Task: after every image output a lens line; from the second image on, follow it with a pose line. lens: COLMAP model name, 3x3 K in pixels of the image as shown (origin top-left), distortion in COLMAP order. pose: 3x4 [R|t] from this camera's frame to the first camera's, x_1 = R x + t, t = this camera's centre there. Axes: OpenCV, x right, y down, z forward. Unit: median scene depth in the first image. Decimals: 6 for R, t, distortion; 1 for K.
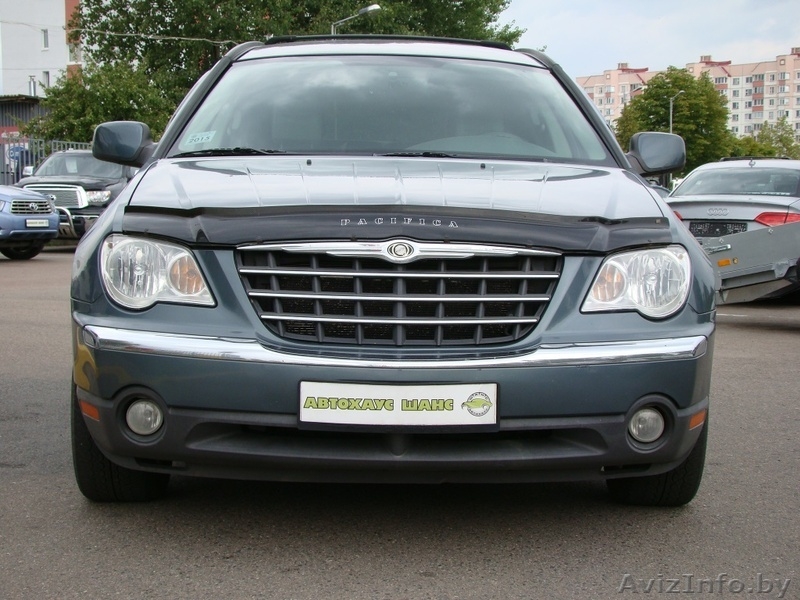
lens RADIAL K [[1451.9, 0, 400.1], [0, 1451.9, 299.1], [0, 0, 1]] dist [-0.202991, 0.000000]
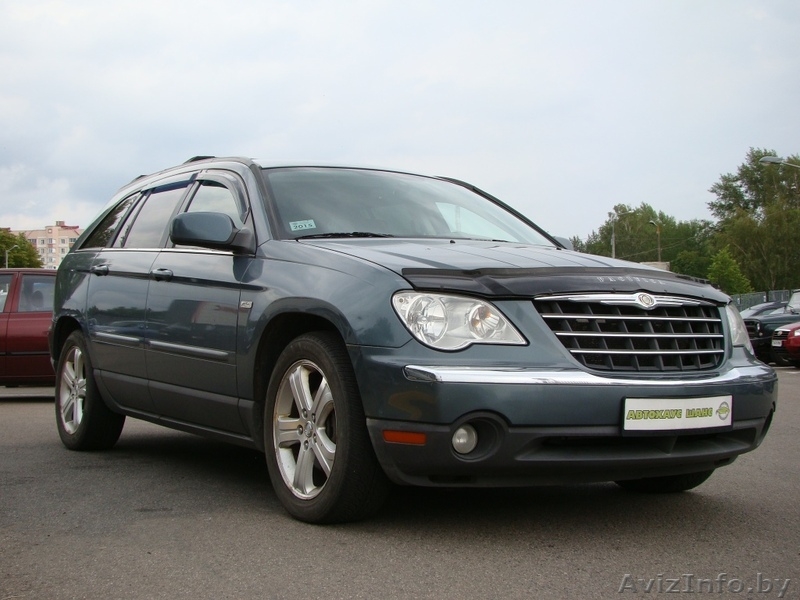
lens RADIAL K [[1059.0, 0, 400.0], [0, 1059.0, 300.4], [0, 0, 1]] dist [0.006960, 0.000000]
pose [[0.905466, -0.002031, 0.424414, -0.619600], [0.036665, 0.996624, -0.073454, 0.030172], [-0.422832, 0.082071, 0.902484, 0.217417]]
